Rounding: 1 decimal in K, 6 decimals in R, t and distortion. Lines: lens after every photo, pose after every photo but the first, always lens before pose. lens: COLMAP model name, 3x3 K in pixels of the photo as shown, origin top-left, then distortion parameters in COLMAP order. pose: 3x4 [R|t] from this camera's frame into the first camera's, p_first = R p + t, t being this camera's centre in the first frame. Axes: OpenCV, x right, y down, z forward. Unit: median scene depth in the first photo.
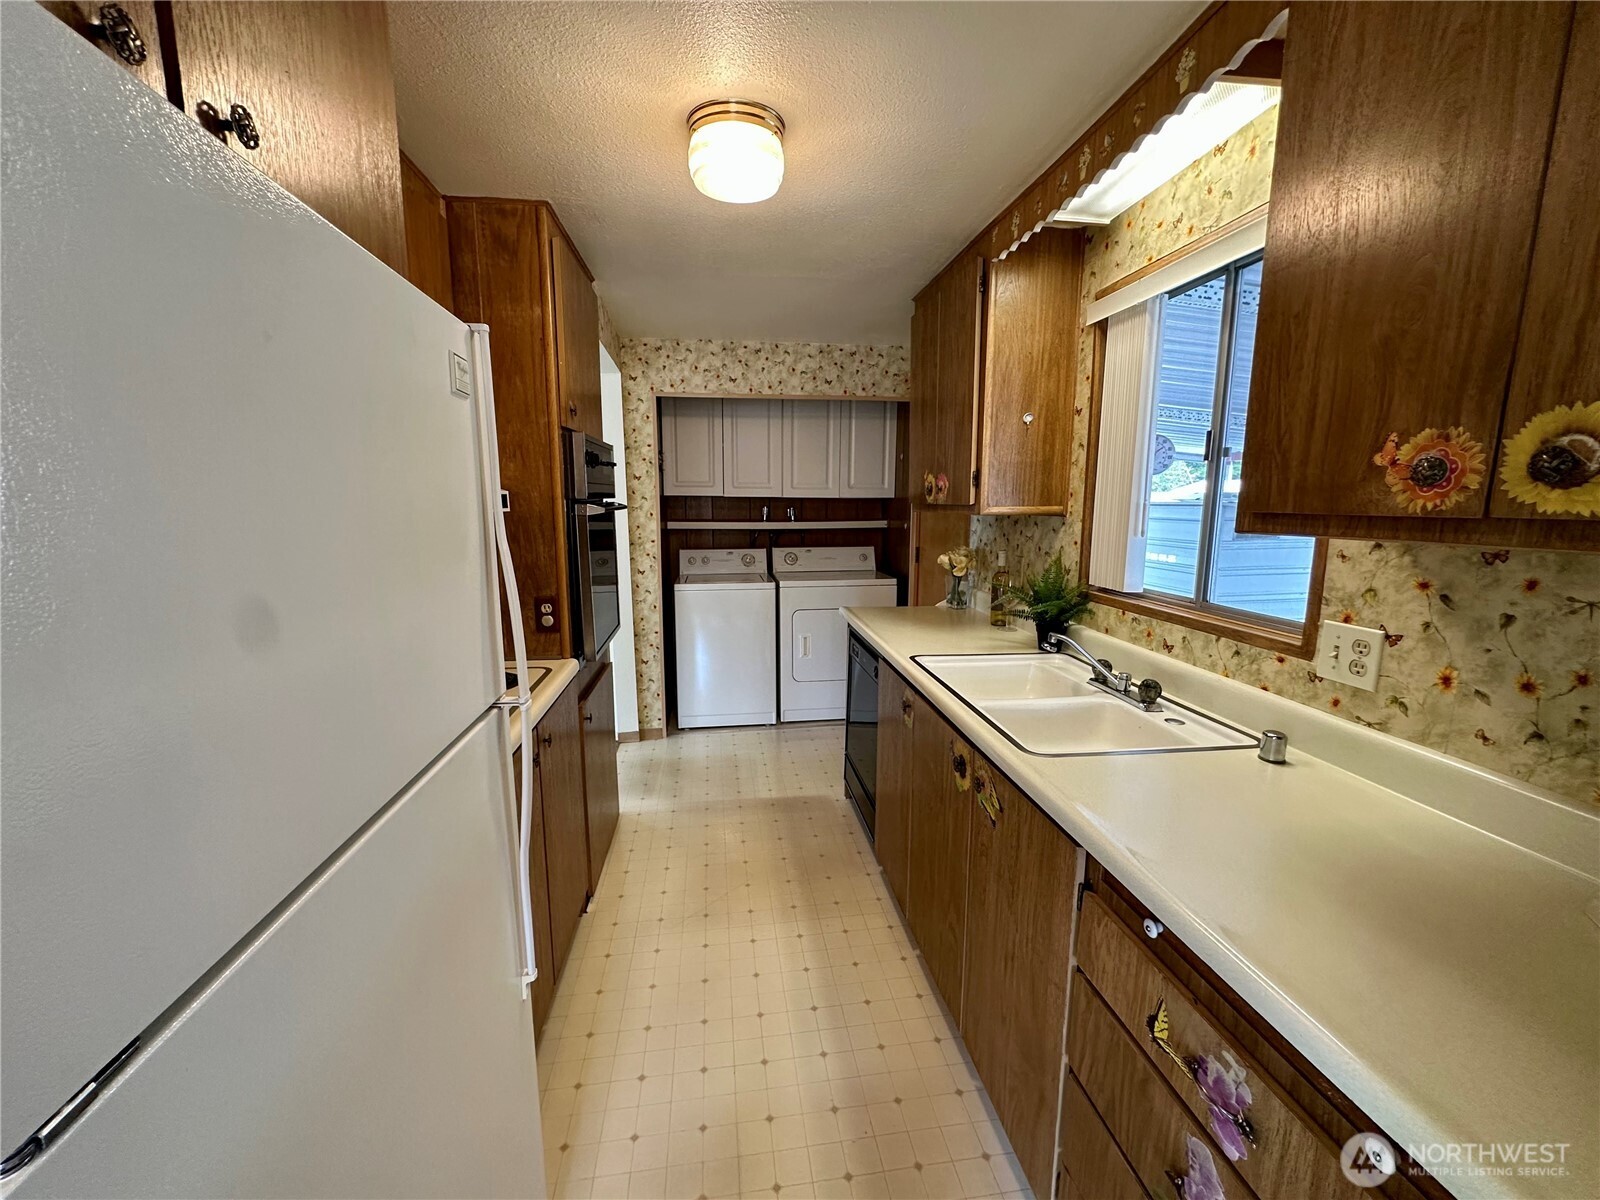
lens RADIAL K [[634.7, 0, 800.2], [0, 634.7, 603.9], [0, 0, 1]] dist [-0.010160, 0.002006]
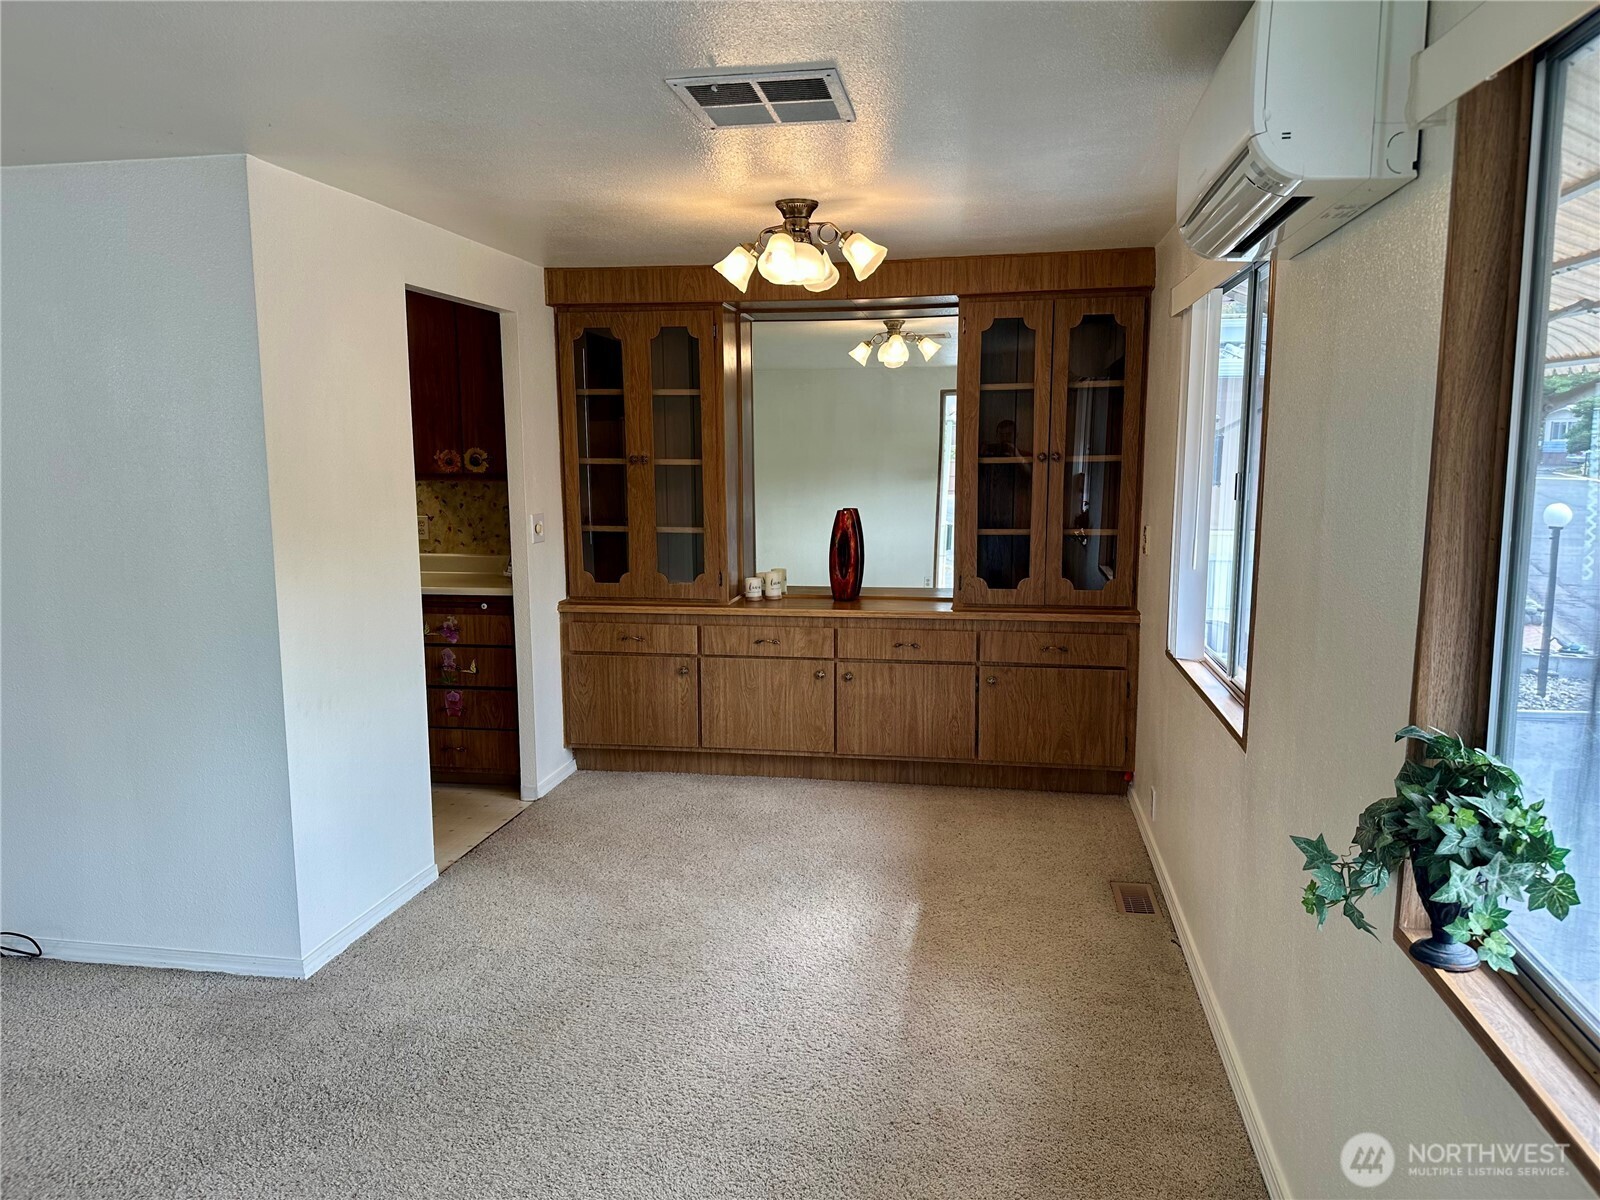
lens RADIAL K [[1110.7, 0, 810.0], [0, 1110.7, 601.9], [0, 0, 1]] dist [0.056094, -0.071253]
pose [[0.292880, -0.132369, 0.946942, -3.768079], [0.156339, 0.983672, 0.089150, 0.279092], [-0.943281, 0.121933, 0.308792, -2.346410]]
